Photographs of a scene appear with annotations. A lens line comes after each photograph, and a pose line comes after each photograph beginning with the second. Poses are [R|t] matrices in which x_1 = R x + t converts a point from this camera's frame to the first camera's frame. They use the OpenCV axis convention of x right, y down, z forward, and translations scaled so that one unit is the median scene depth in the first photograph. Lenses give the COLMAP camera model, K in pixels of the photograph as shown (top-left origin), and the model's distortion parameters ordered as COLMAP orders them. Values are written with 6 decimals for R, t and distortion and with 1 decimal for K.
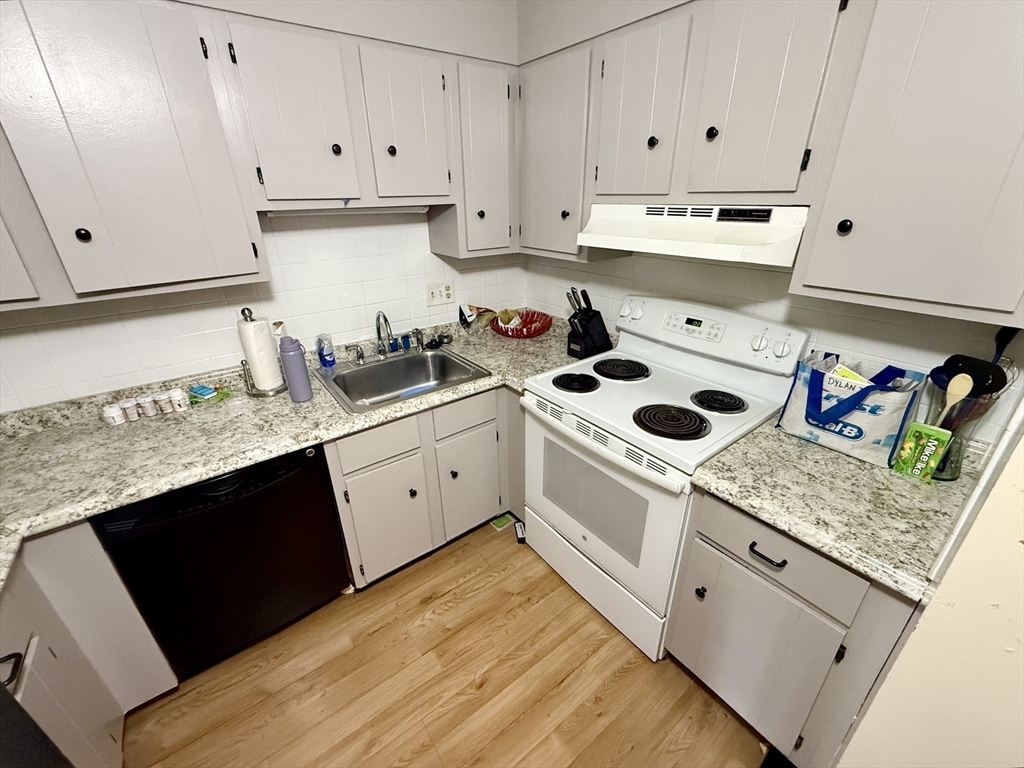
lens RADIAL K [[424.4, 0, 512.0], [0, 424.4, 384.0], [0, 0, 1]] dist [-0.001375, -0.000143]
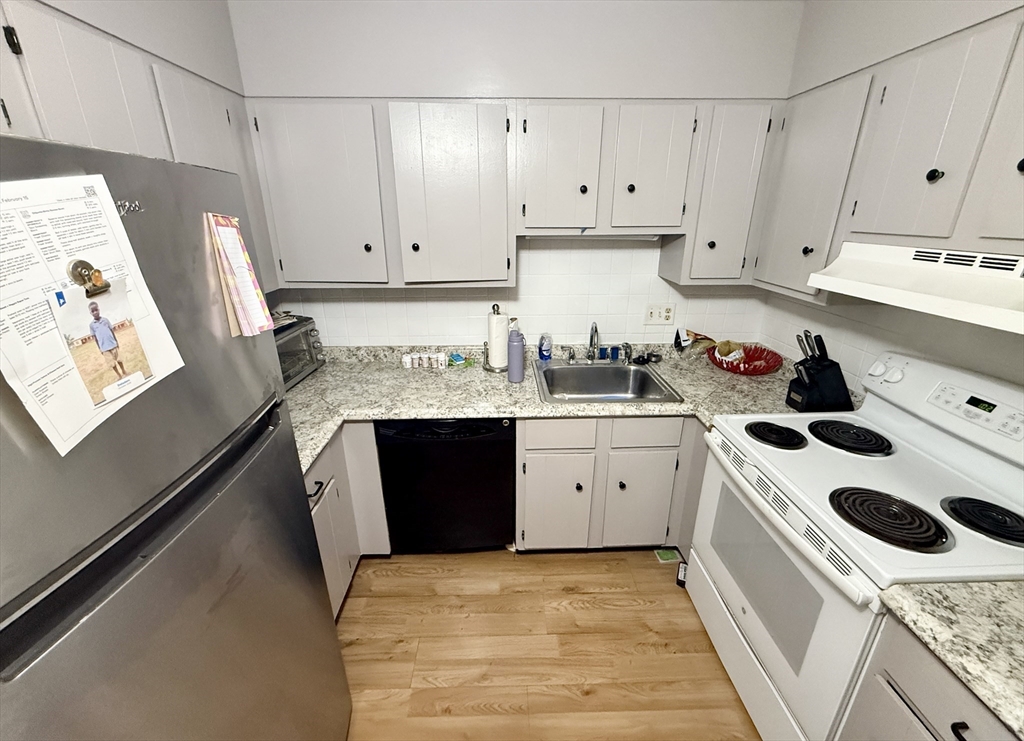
lens RADIAL K [[411.5, 0, 506.7], [0, 411.5, 356.5], [0, 0, 1]] dist [-0.000916, -0.000273]
pose [[0.813185, 0.202660, -0.545581, 0.129605], [-0.246400, 0.969141, -0.007263, -0.017594], [0.527273, 0.140337, 0.838027, -0.040664]]
